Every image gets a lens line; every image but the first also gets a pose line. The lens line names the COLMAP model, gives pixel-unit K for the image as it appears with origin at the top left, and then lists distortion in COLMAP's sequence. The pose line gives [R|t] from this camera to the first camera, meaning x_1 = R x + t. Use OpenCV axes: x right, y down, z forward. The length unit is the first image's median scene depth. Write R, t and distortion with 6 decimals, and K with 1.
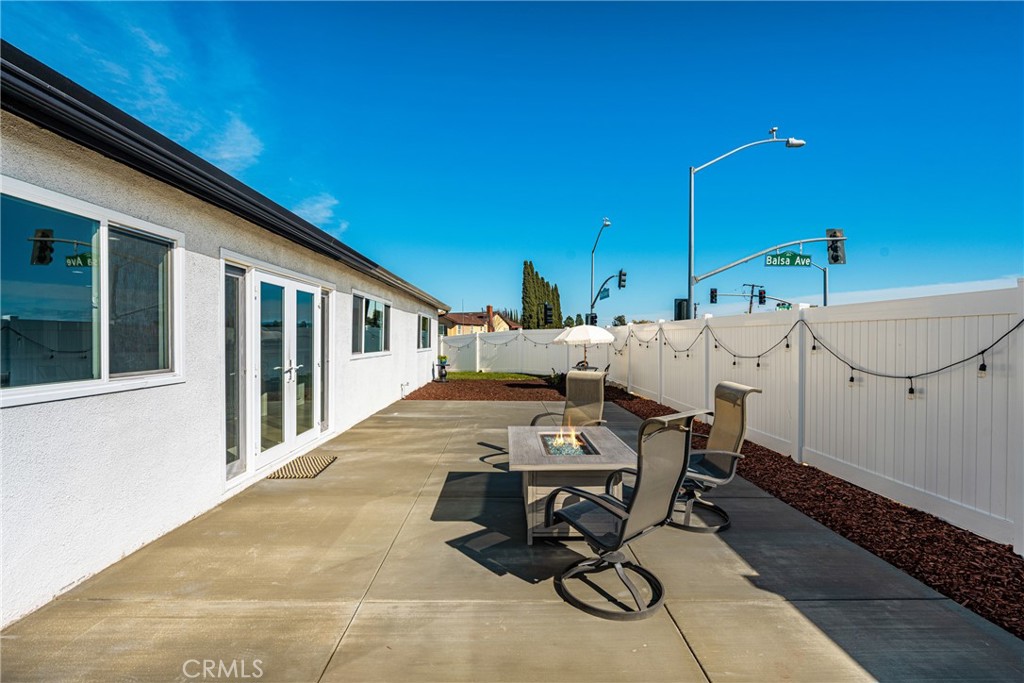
lens RADIAL K [[433.5, 0, 515.3], [0, 433.5, 343.7], [0, 0, 1]] dist [-0.000858, 0.000673]
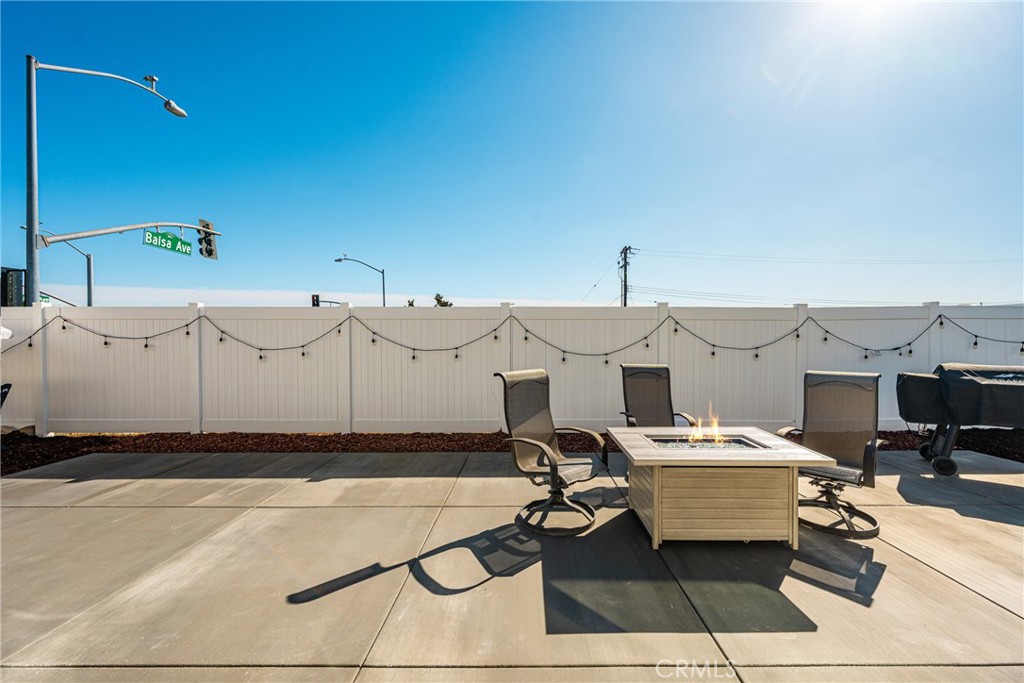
lens RADIAL K [[412.6, 0, 525.3], [0, 412.6, 340.3], [0, 0, 1]] dist [-0.001521, -0.001261]
pose [[0.028285, -0.007846, 0.999569, -0.158090], [0.014901, 0.999861, 0.007426, 0.001811], [-0.999489, 0.014684, 0.028398, 0.288124]]
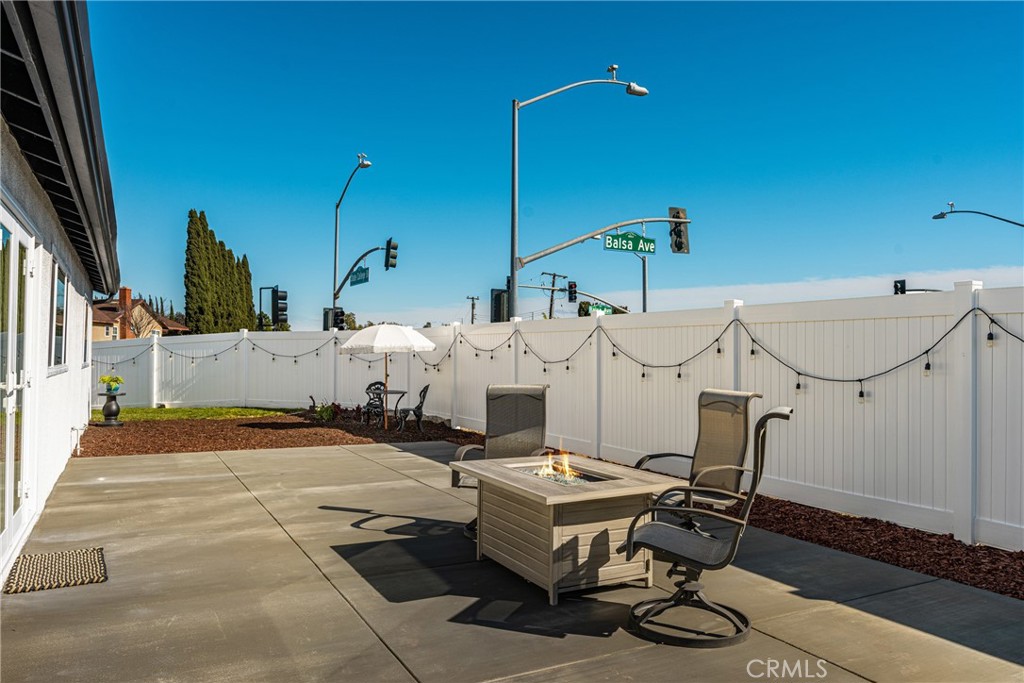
lens RADIAL K [[725.0, 0, 511.9], [0, 725.0, 342.1], [0, 0, 1]] dist [-0.014089, 0.006174]
pose [[0.893305, 0.009220, 0.449356, -0.112551], [0.002049, 0.999696, -0.024586, 0.007146], [-0.449446, 0.022883, 0.893014, -0.018675]]
